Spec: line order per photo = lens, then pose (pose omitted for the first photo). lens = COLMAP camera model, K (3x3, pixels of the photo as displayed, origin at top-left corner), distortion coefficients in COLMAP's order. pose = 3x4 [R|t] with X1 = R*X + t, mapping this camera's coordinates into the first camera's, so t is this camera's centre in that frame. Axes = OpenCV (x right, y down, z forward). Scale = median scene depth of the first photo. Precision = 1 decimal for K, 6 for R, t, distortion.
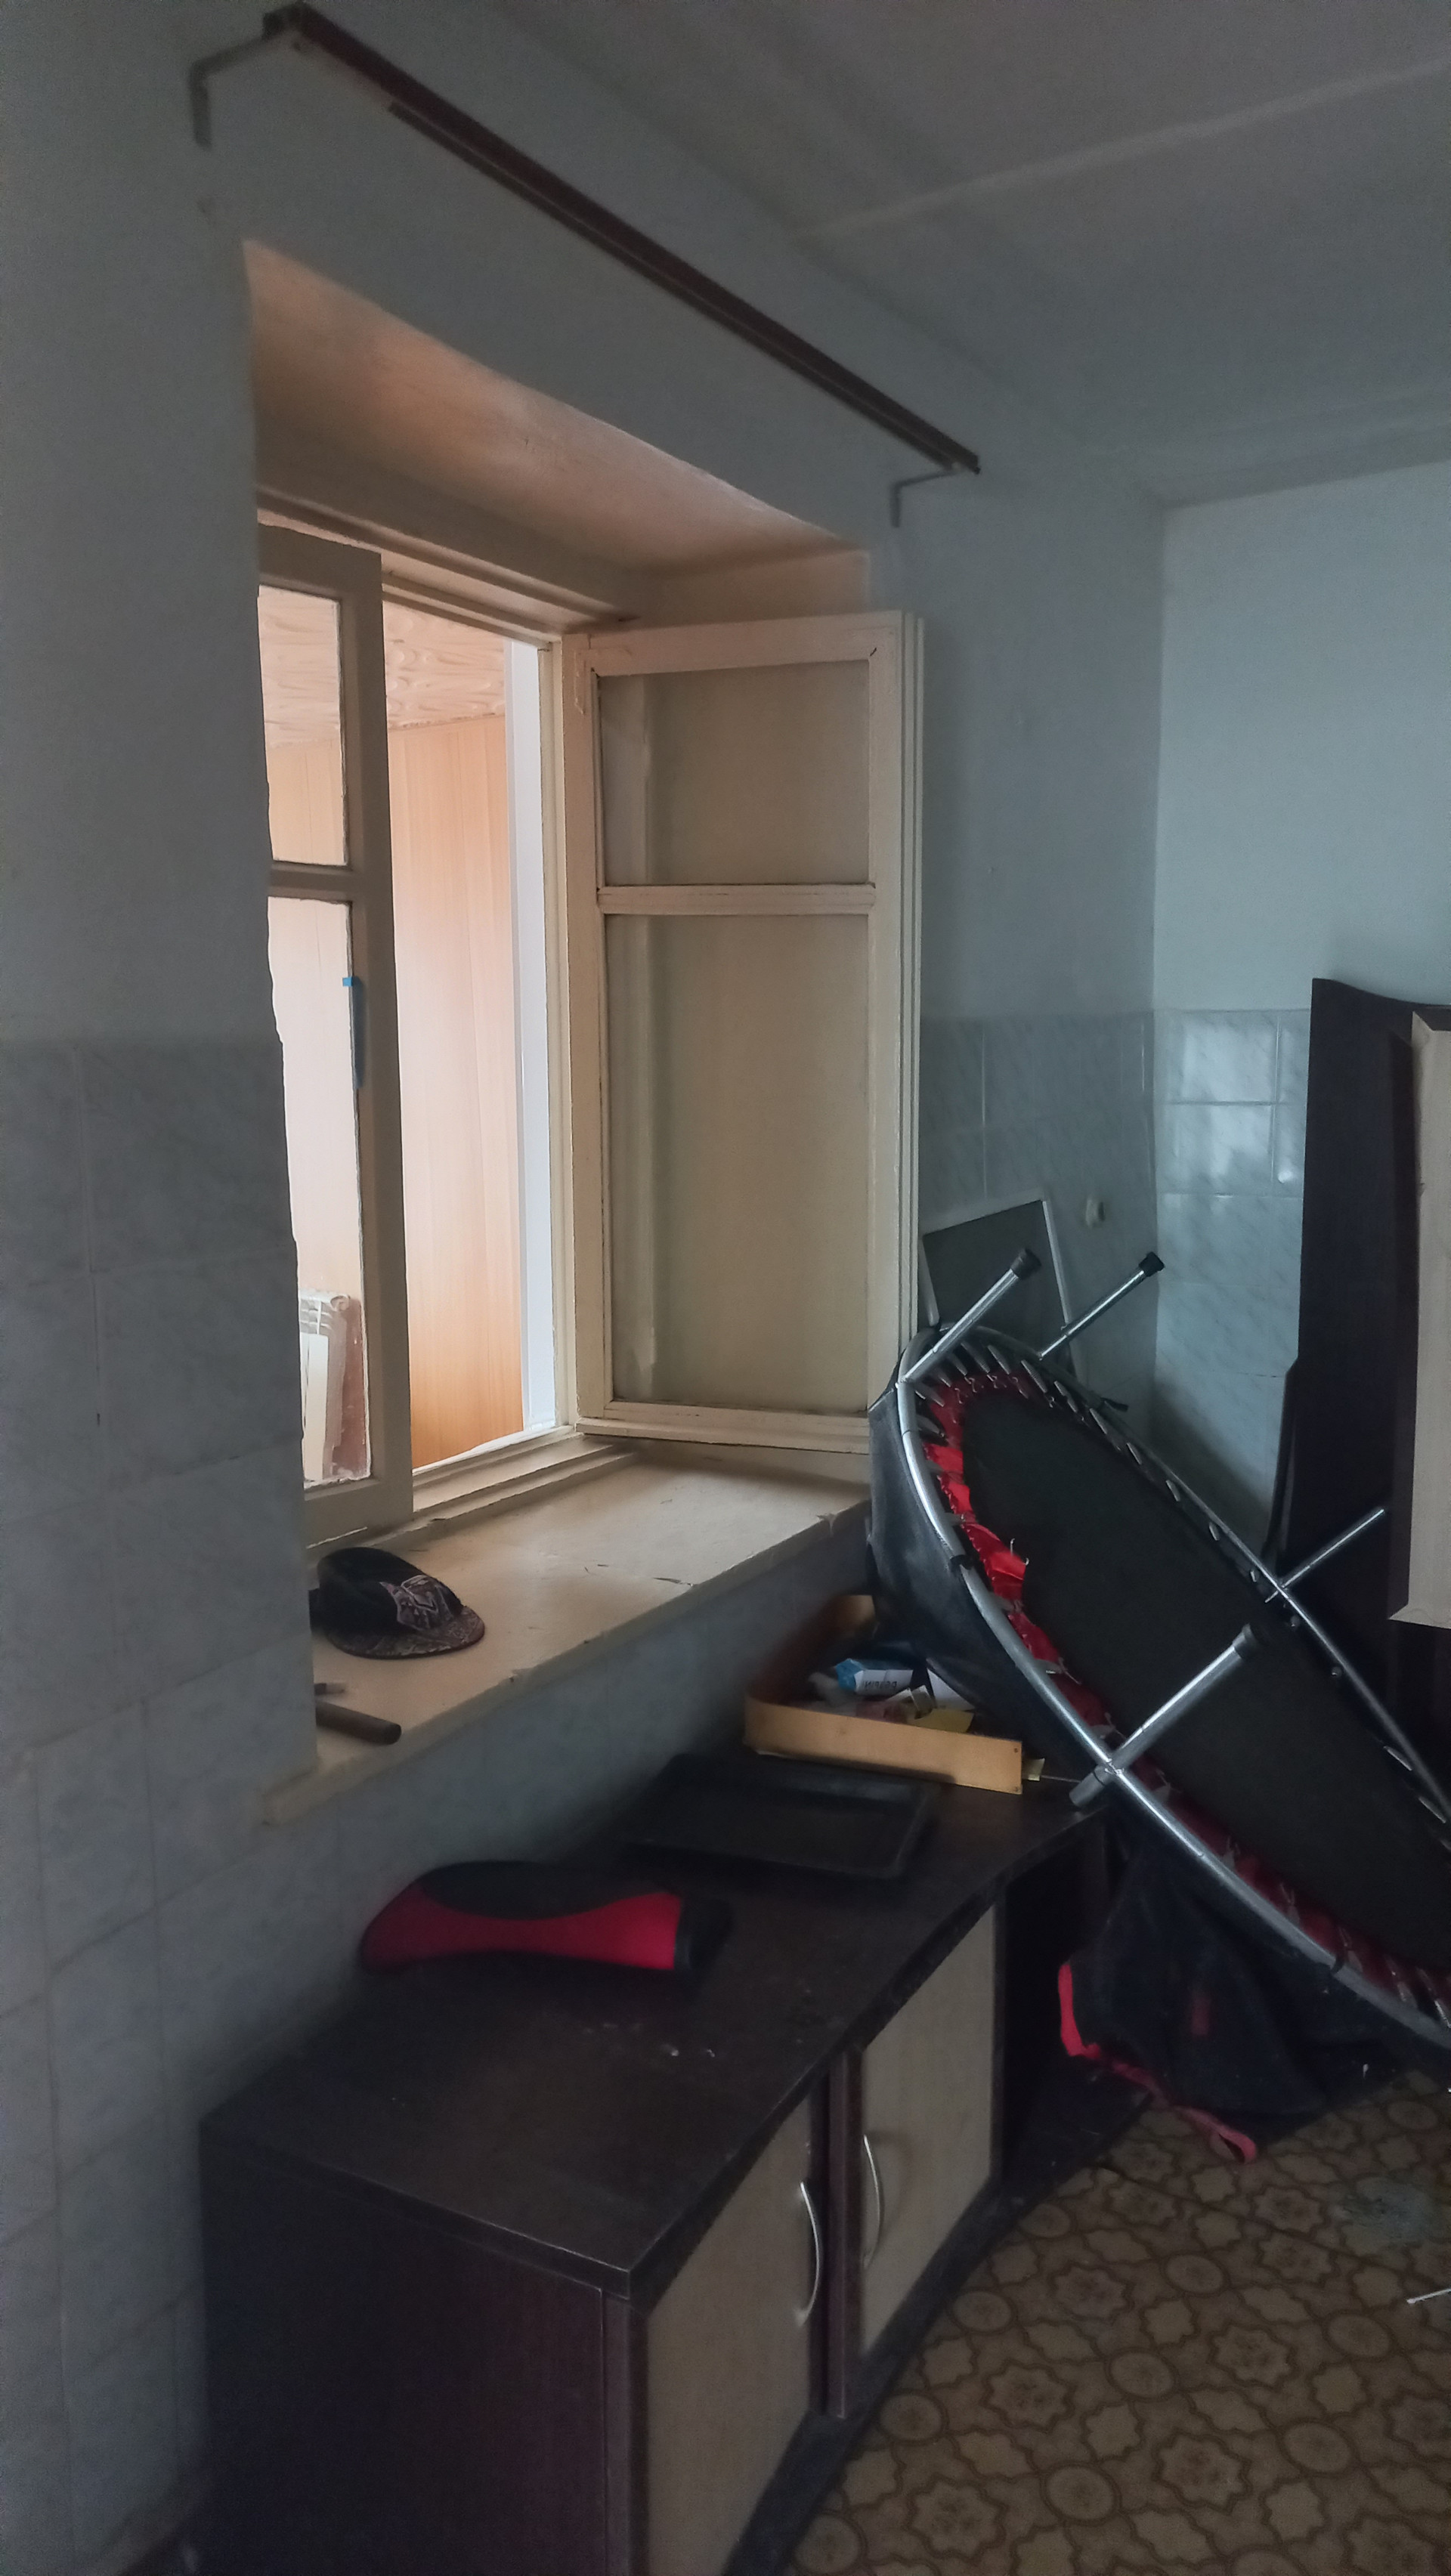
lens RADIAL K [[1828.9, 0, 731.3], [0, 1828.9, 1289.7], [0, 0, 1]] dist [-0.025638, 0.023528]
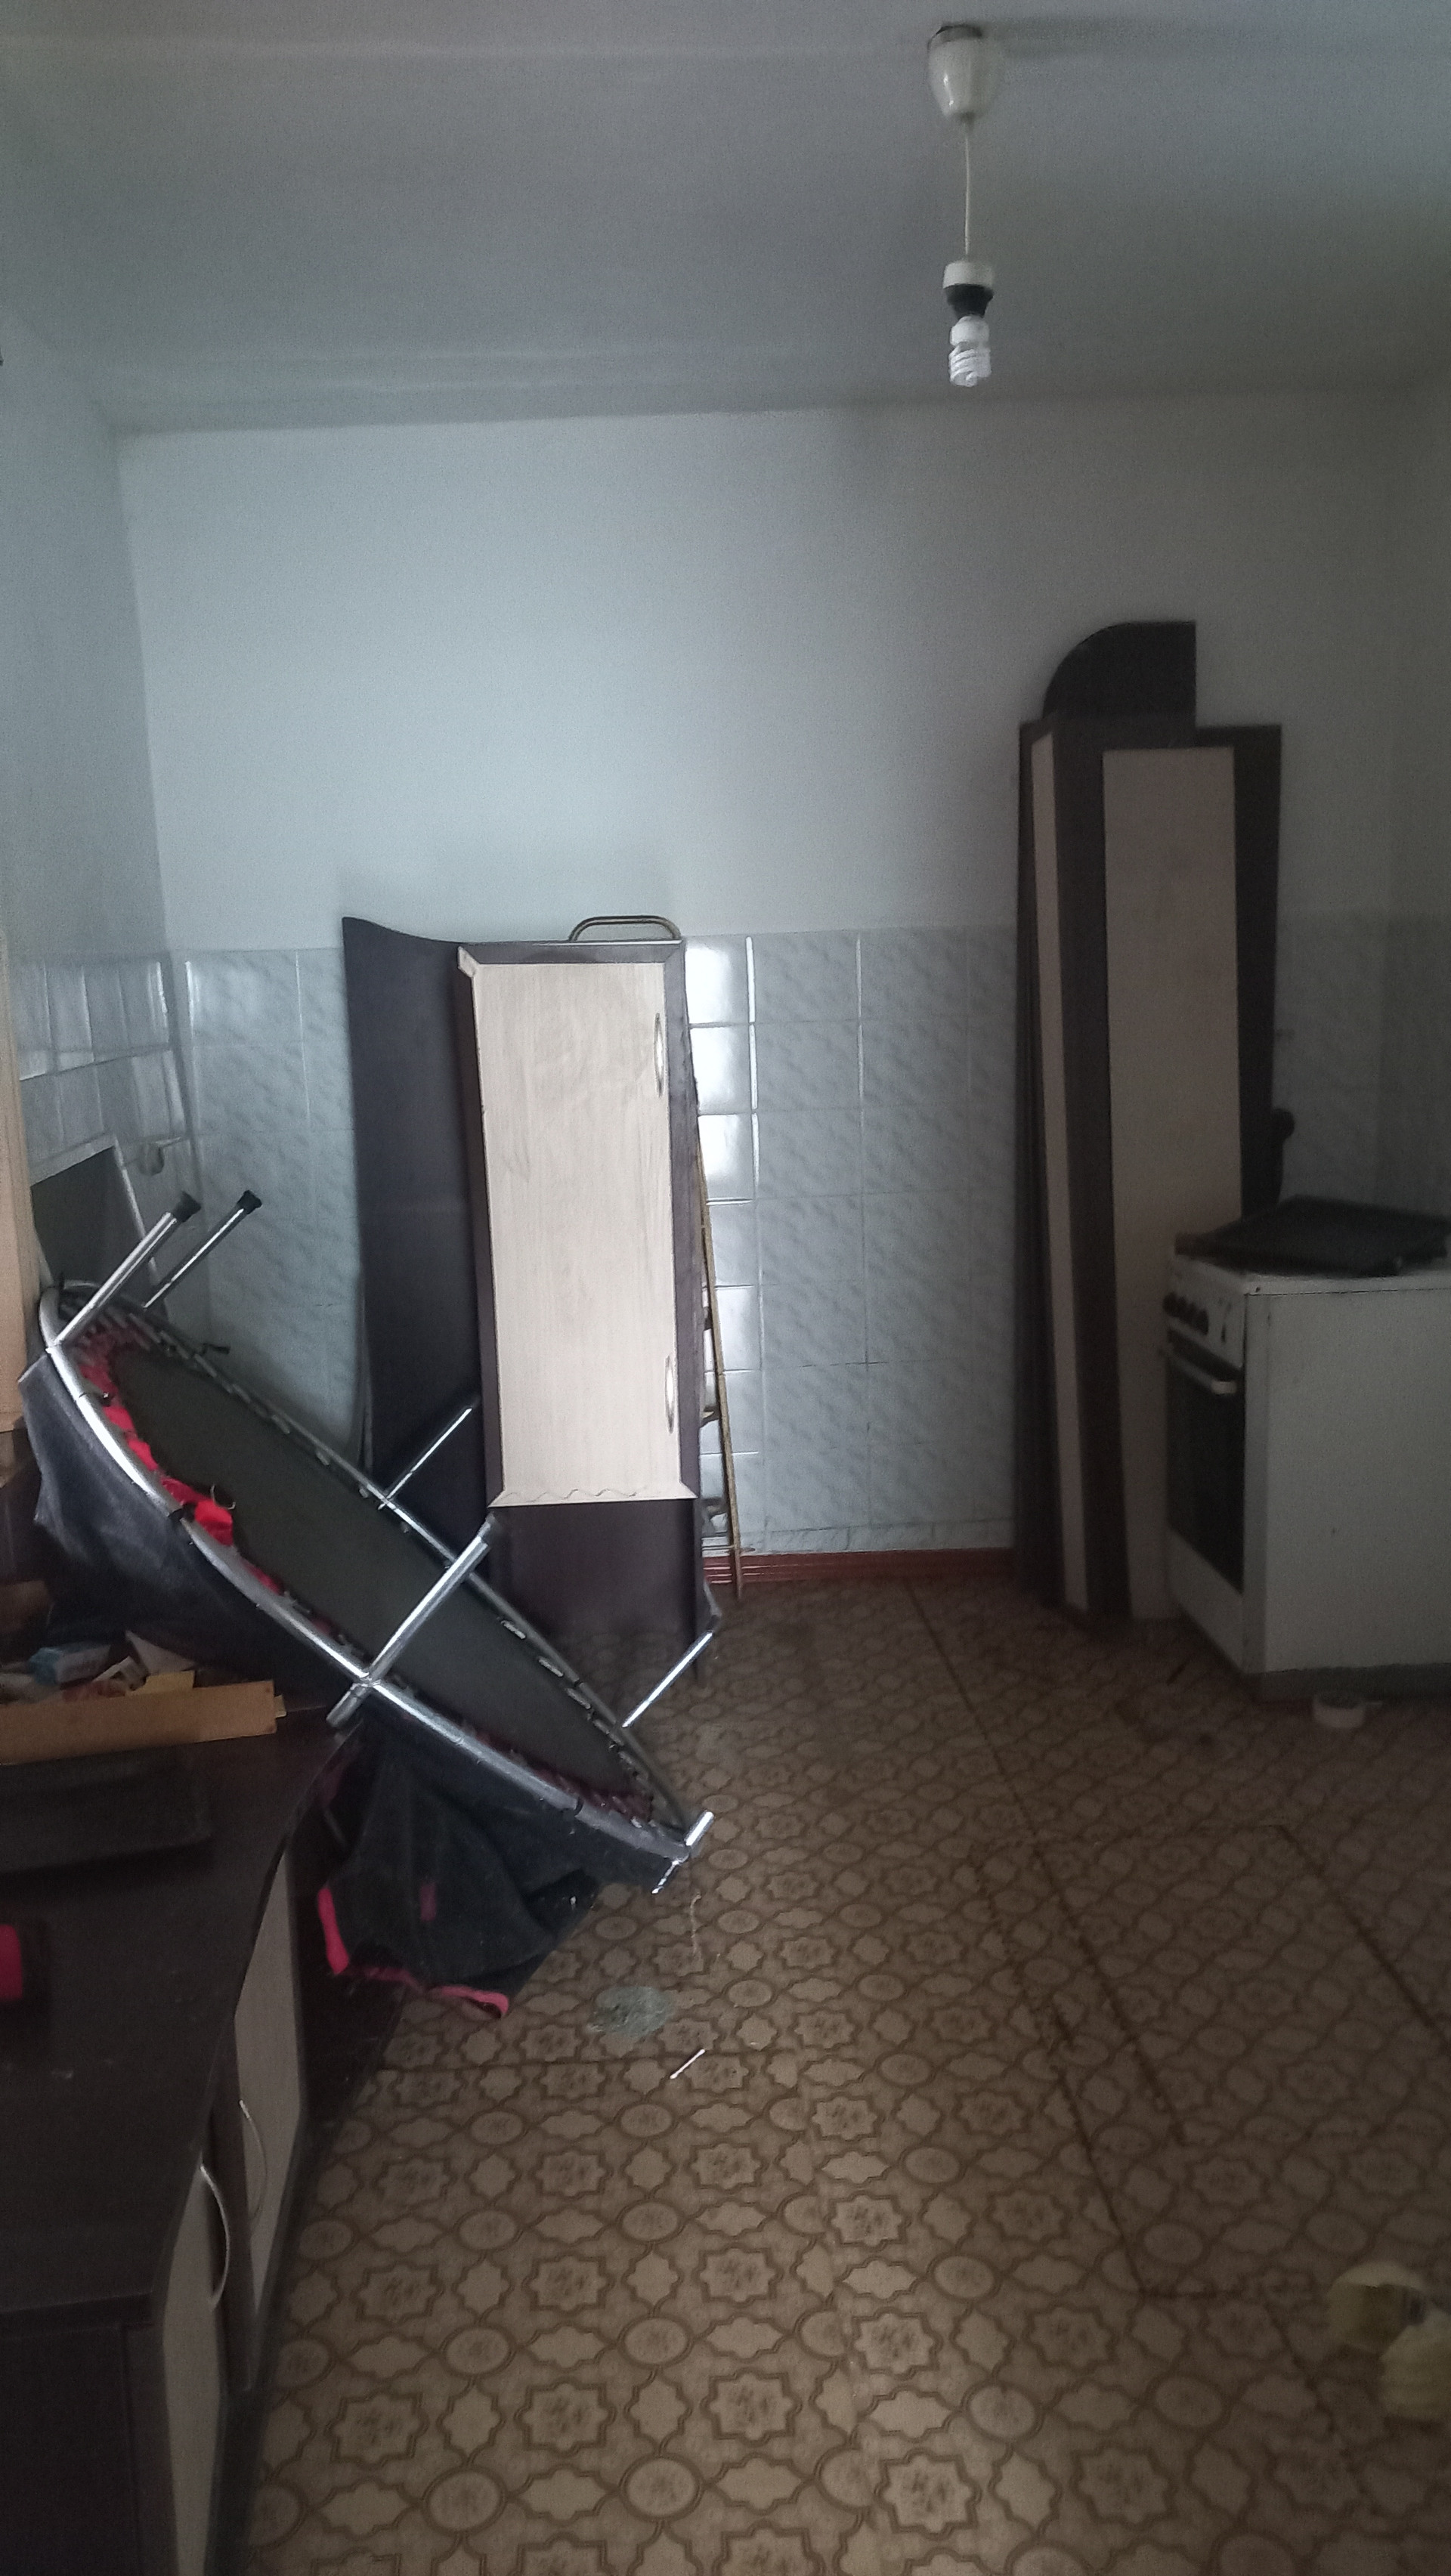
lens RADIAL K [[1828.9, 0, 735.0], [0, 1828.9, 1286.5], [0, 0, 1]] dist [-0.025638, 0.023528]
pose [[0.814338, -0.125773, 0.566600, -0.171661], [0.112185, 0.991937, 0.058953, 0.004183], [-0.569446, 0.015556, 0.821882, 0.033311]]
